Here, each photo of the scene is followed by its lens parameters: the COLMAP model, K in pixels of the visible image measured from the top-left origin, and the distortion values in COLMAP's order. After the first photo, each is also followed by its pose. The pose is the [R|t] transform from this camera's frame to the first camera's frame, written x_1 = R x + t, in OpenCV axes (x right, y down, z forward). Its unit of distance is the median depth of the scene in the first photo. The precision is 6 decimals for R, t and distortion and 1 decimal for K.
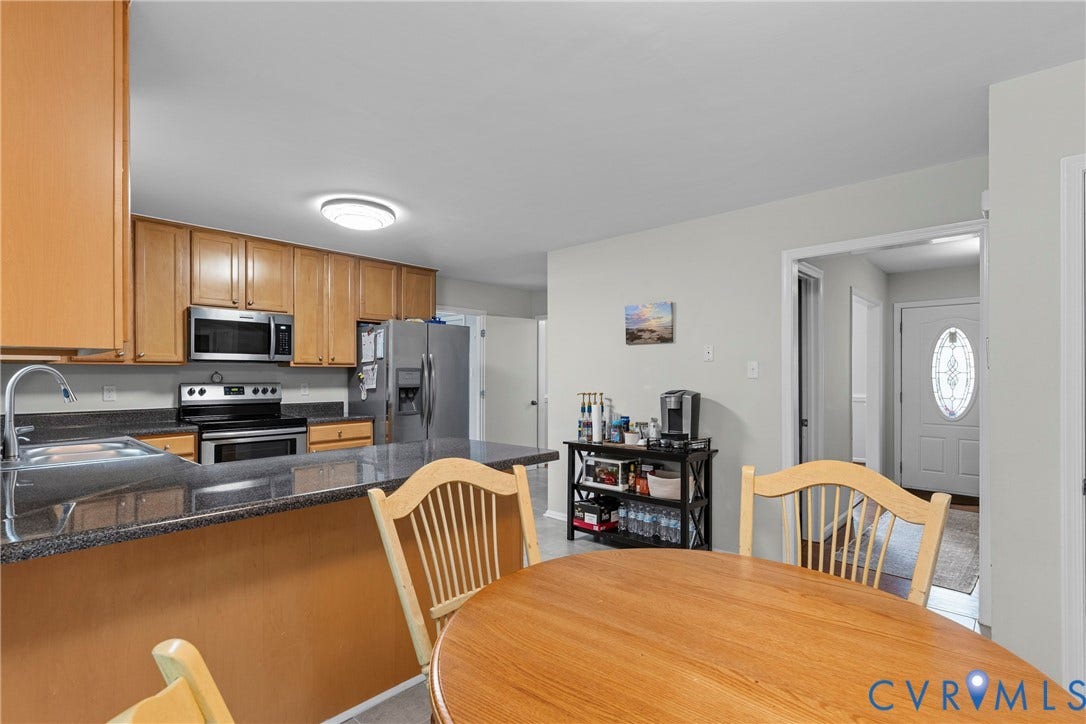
lens RADIAL K [[520.7, 0, 542.1], [0, 520.7, 370.6], [0, 0, 1]] dist [0.001520, 0.000618]
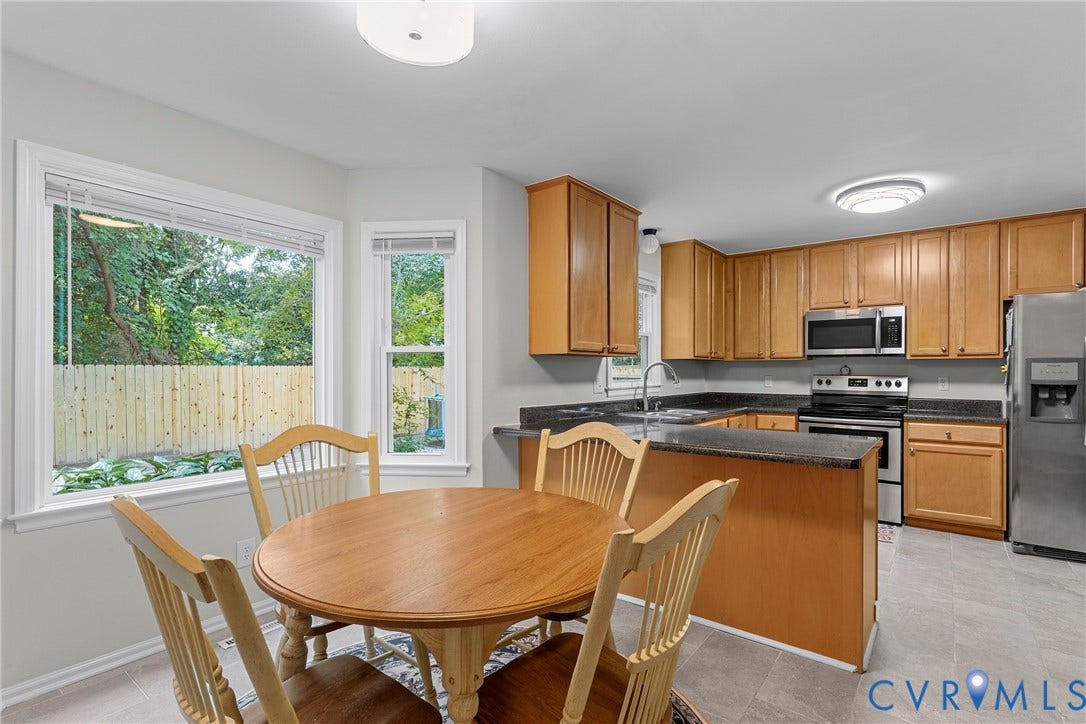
lens RADIAL K [[520.7, 0, 542.1], [0, 520.7, 370.6], [0, 0, 1]] dist [0.001520, 0.000618]
pose [[0.081560, 0.000836, -0.996668, 0.449188], [0.006694, 0.999977, 0.001387, 0.008005], [0.996646, -0.006785, 0.081552, 0.261746]]
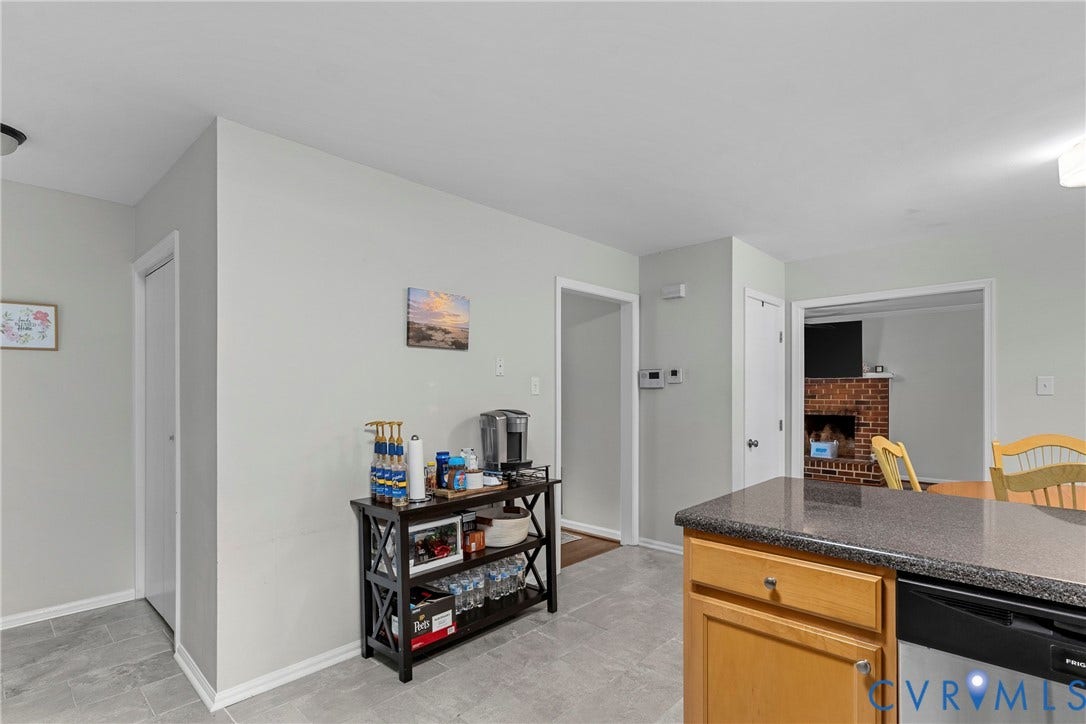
lens RADIAL K [[528.2, 0, 543.5], [0, 528.2, 391.7], [0, 0, 1]] dist [0.000786, 0.000107]
pose [[0.006291, -0.000581, 0.999980, -0.493628], [-0.010753, 0.999942, 0.000649, 0.006148], [-0.999922, -0.010757, 0.006285, 0.799588]]
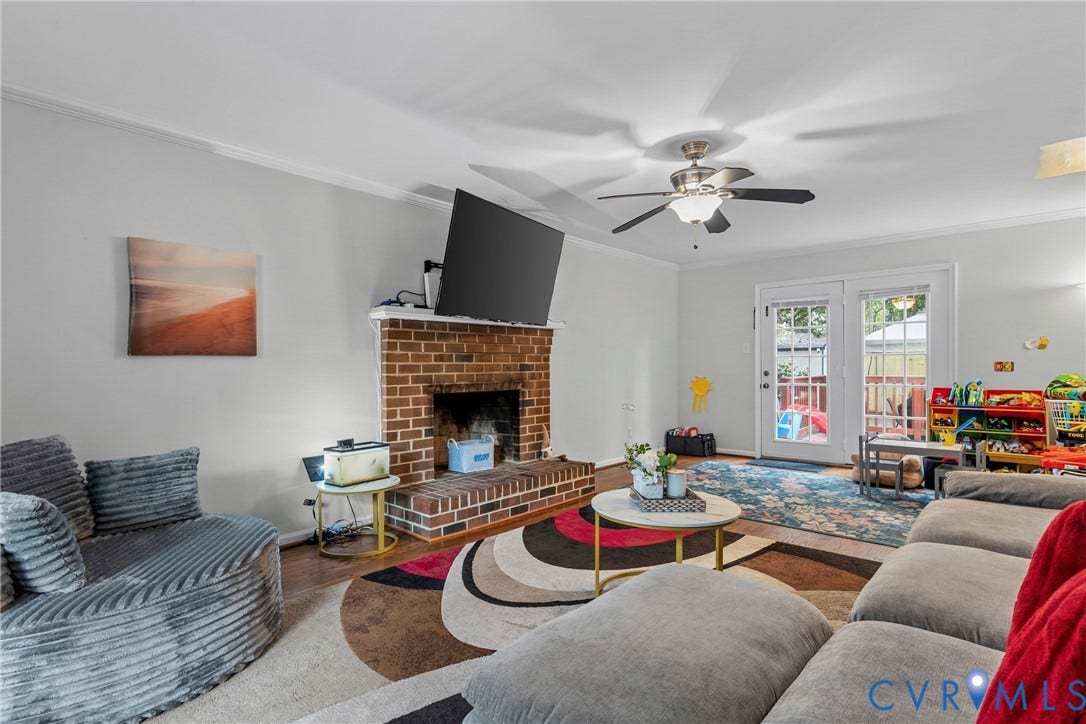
lens RADIAL K [[528.6, 0, 547.8], [0, 528.6, 368.7], [0, 0, 1]] dist [-0.000093, 0.000244]
pose [[-0.999830, 0.004901, -0.017767, 1.303666], [0.005076, 0.999939, -0.009775, 0.046856], [0.017718, -0.009864, -0.999794, 0.836204]]
